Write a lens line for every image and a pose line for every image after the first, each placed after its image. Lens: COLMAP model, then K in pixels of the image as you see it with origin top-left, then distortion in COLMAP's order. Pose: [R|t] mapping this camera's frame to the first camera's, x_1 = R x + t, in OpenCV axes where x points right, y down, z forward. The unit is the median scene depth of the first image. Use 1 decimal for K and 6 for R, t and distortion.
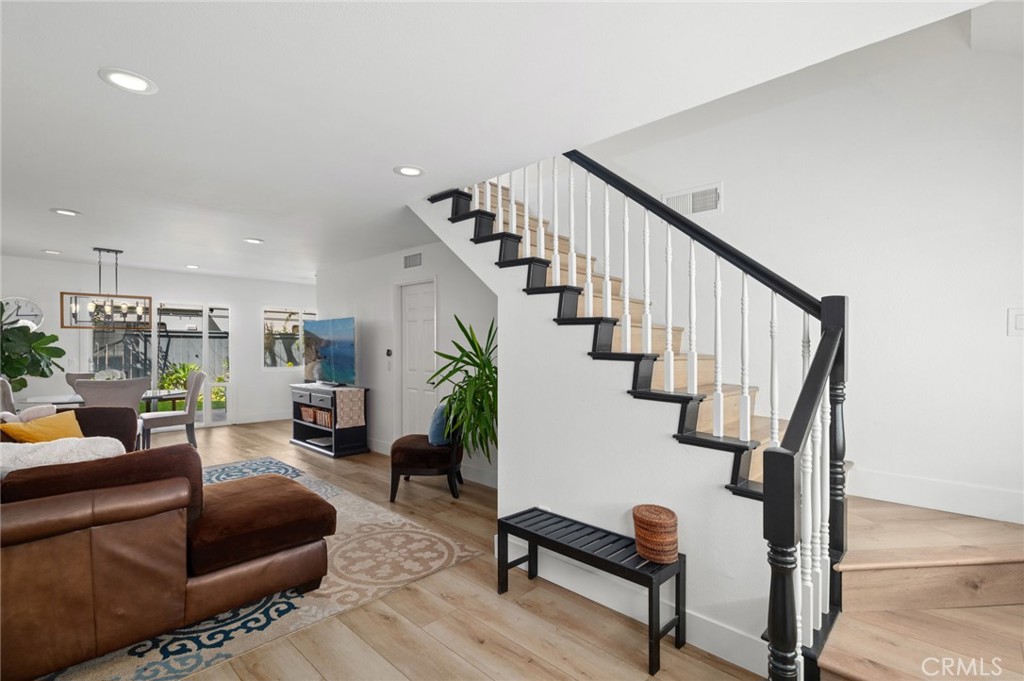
lens RADIAL K [[475.5, 0, 507.5], [0, 475.5, 354.6], [0, 0, 1]] dist [0.009649, 0.000349]
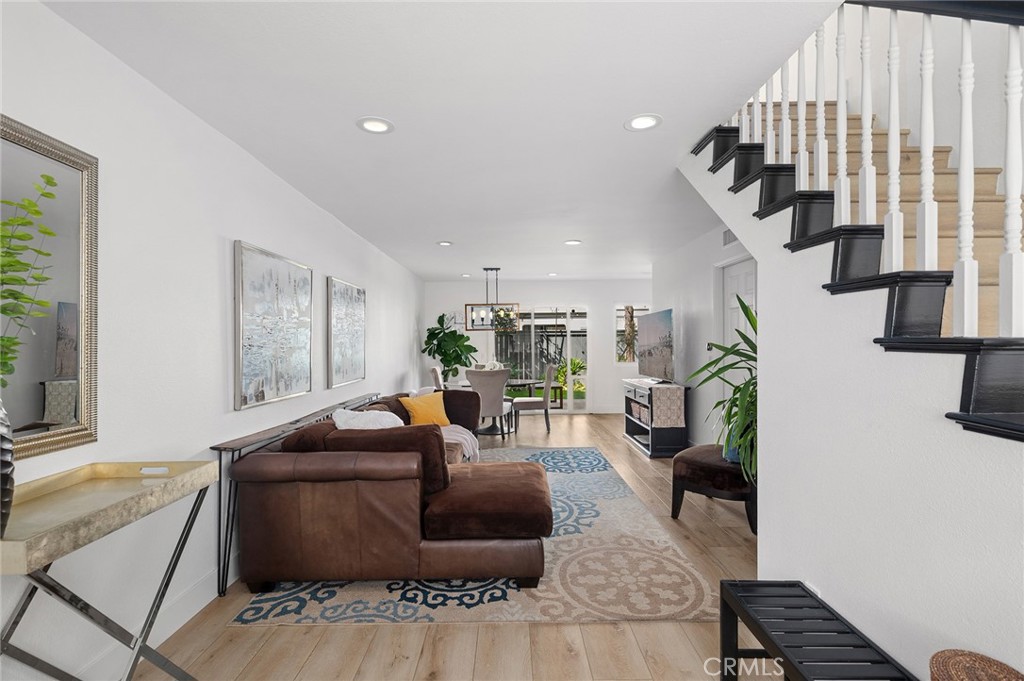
lens RADIAL K [[475.5, 0, 515.4], [0, 475.5, 359.8], [0, 0, 1]] dist [0.009649, 0.000349]
pose [[0.704744, 0.010413, -0.709386, 0.177123], [0.001950, 0.999860, 0.016614, 0.006758], [0.709459, -0.013092, 0.704625, 0.201731]]
